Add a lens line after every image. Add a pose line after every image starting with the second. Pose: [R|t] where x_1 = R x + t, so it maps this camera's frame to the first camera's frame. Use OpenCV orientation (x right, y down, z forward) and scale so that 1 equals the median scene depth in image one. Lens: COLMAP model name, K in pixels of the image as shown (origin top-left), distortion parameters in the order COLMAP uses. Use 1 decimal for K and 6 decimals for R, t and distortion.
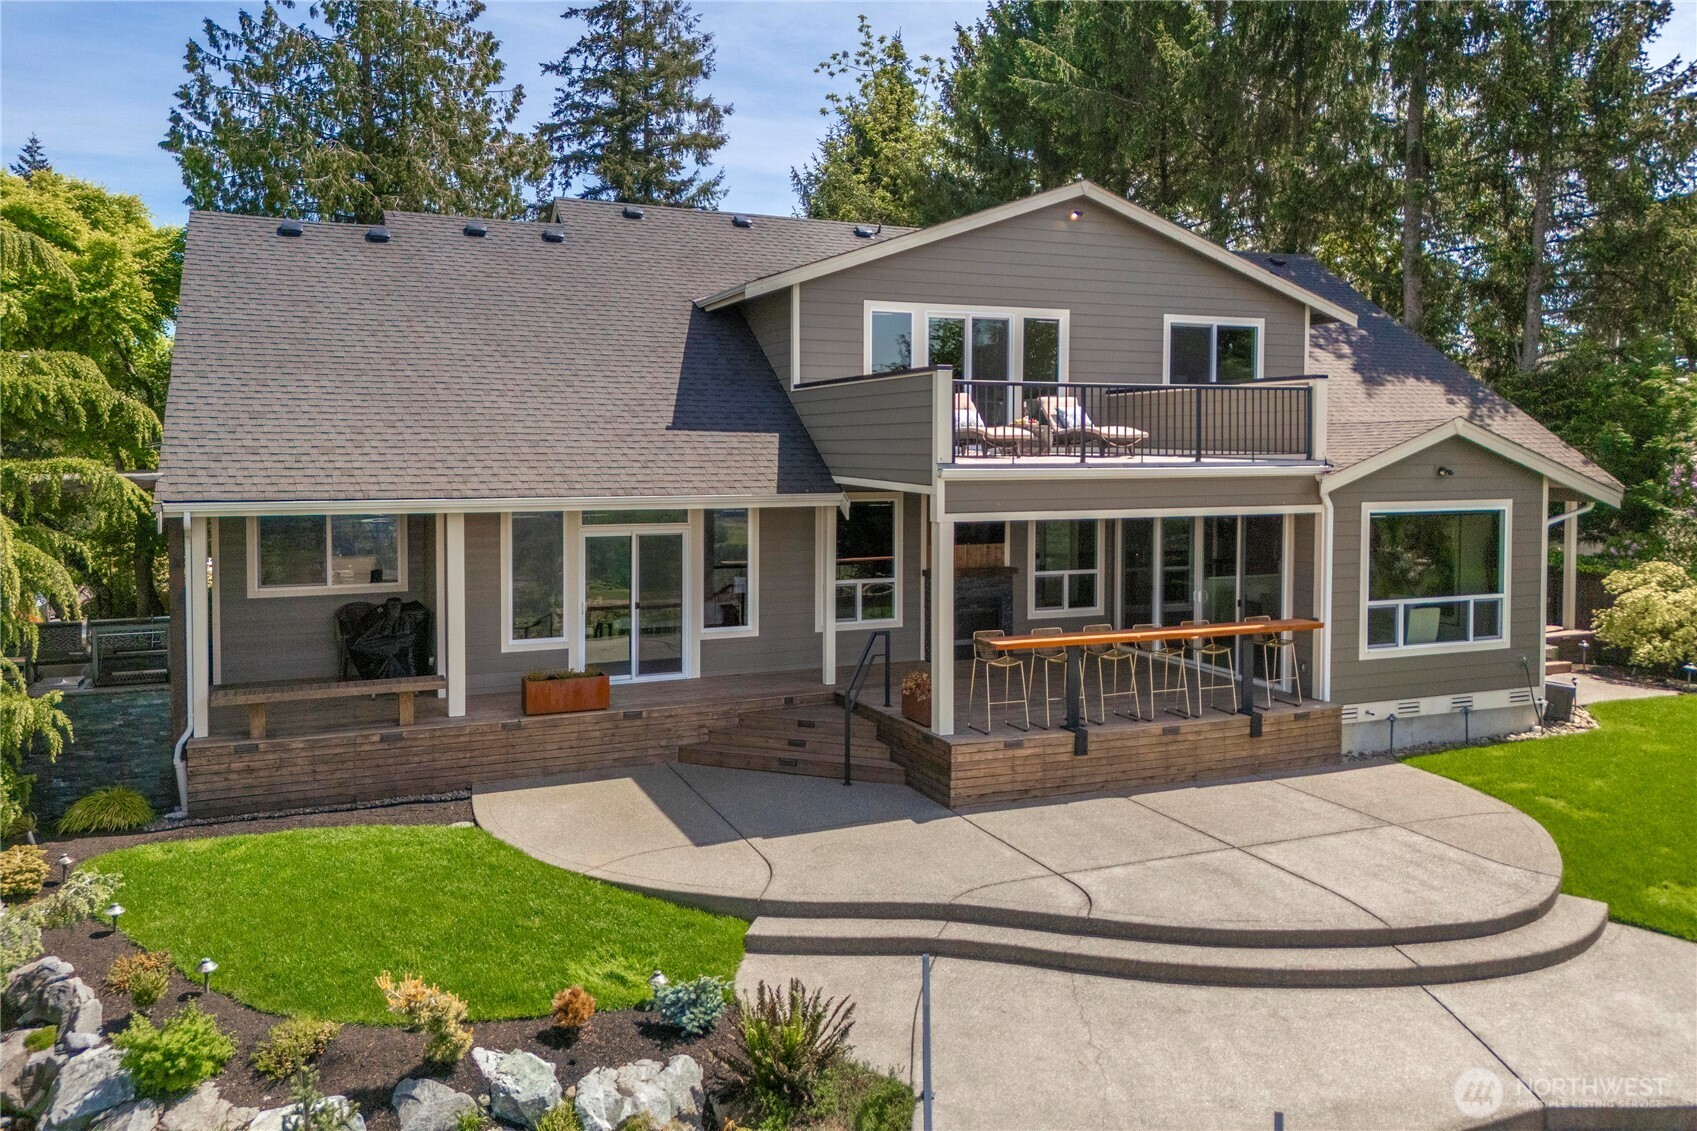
lens RADIAL K [[1230.3, 0, 848.5], [0, 1230.3, 565.5], [0, 0, 1]] dist [-0.002156, 0.036762]
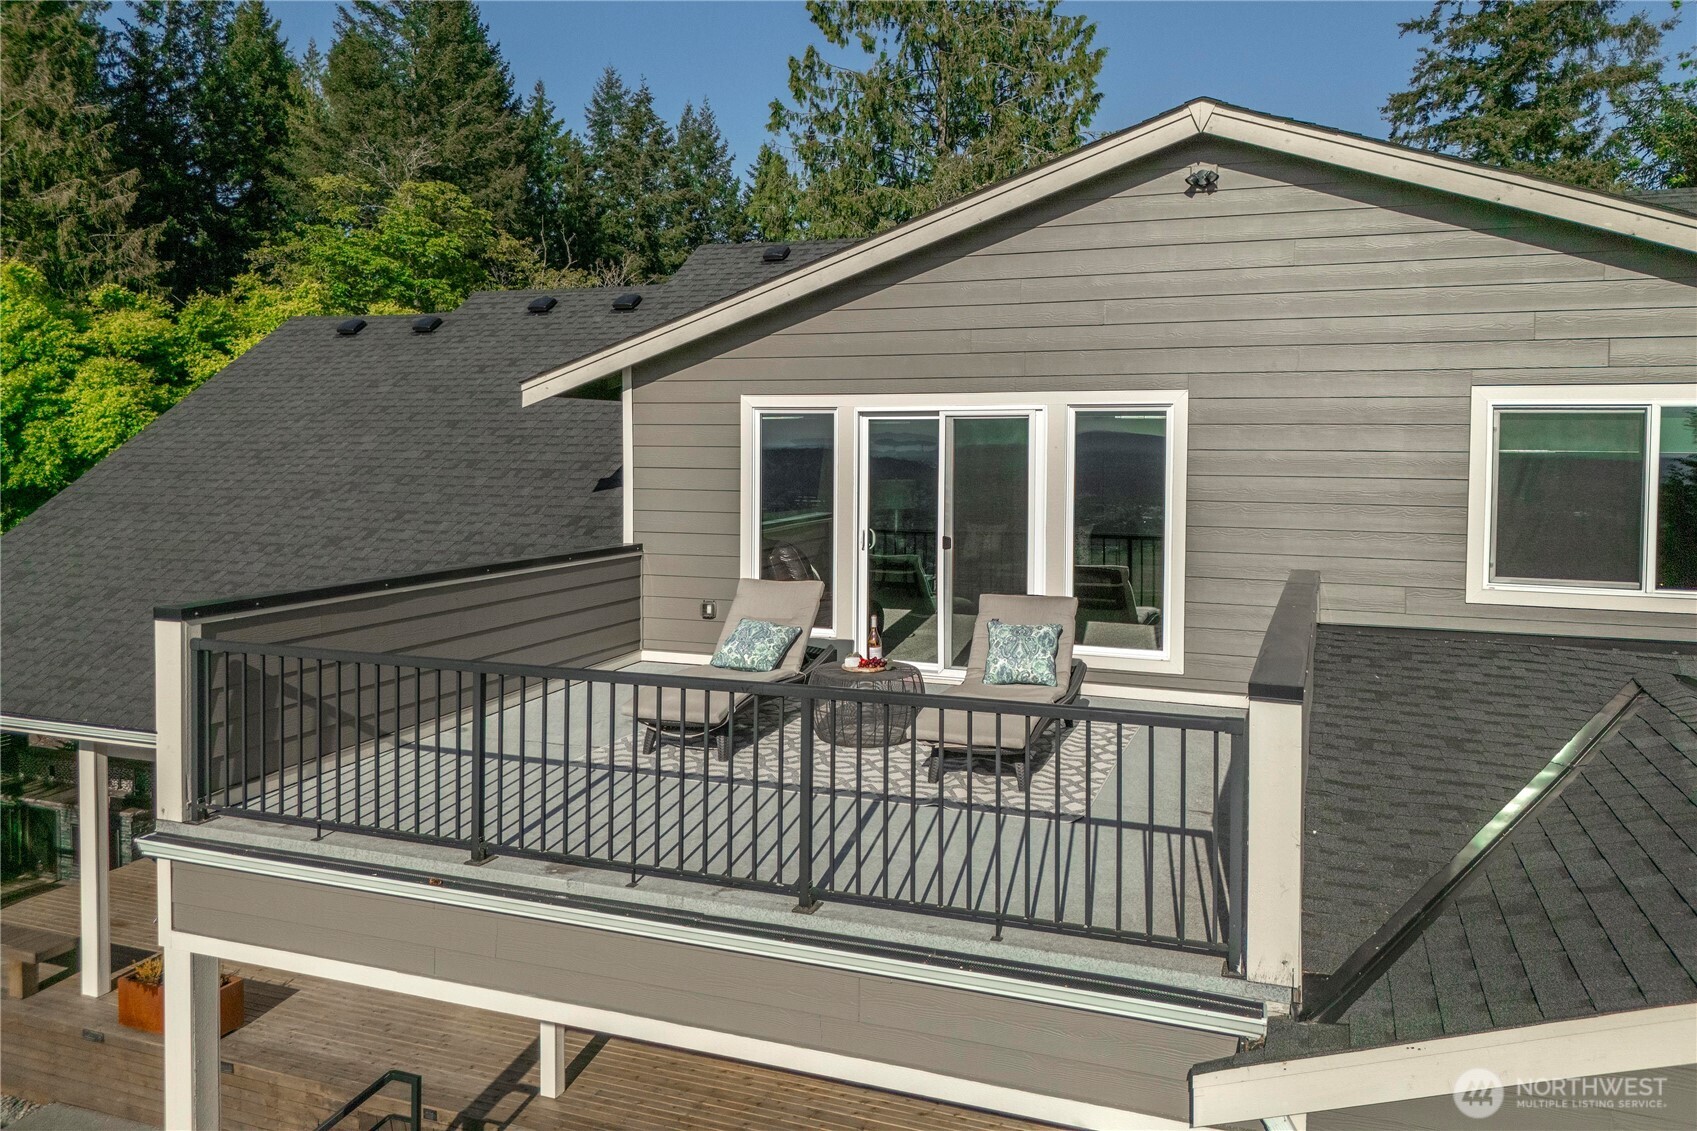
lens RADIAL K [[1230.3, 0, 848.5], [0, 1230.3, 565.5], [0, 0, 1]] dist [-0.002156, 0.036762]
pose [[0.726253, 0.073483, -0.683489, 0.084563], [-0.072676, 0.996906, 0.029956, -0.030934], [0.683575, 0.027918, 0.729346, 0.122823]]
